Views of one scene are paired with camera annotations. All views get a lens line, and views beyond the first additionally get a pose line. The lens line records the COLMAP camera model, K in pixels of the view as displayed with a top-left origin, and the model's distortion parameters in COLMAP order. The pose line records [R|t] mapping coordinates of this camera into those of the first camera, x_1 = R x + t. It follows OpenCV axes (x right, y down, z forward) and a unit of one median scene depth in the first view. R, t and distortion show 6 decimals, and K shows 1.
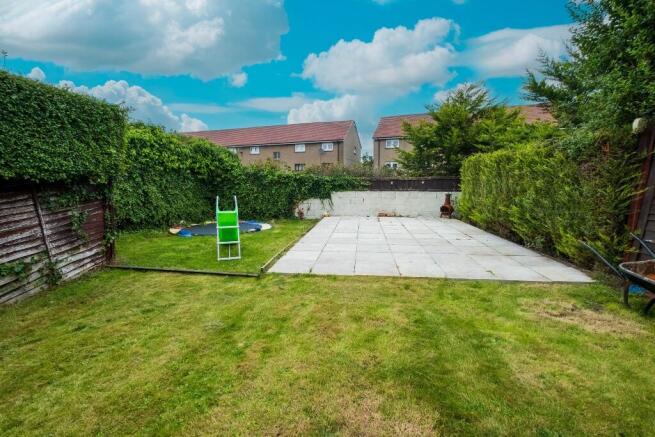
lens RADIAL K [[289.3, 0, 325.5], [0, 289.3, 213.5], [0, 0, 1]] dist [0.001148, -0.000305]
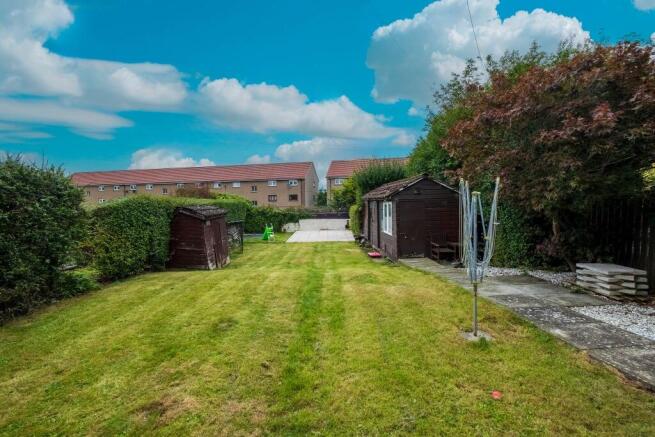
lens RADIAL K [[289.3, 0, 325.5], [0, 289.3, 213.5], [0, 0, 1]] dist [0.001148, -0.000305]
pose [[0.991646, -0.014042, 0.128222, -0.059360], [0.023247, 0.997235, -0.070581, 0.037279], [-0.126877, 0.072972, 0.989231, -1.155076]]
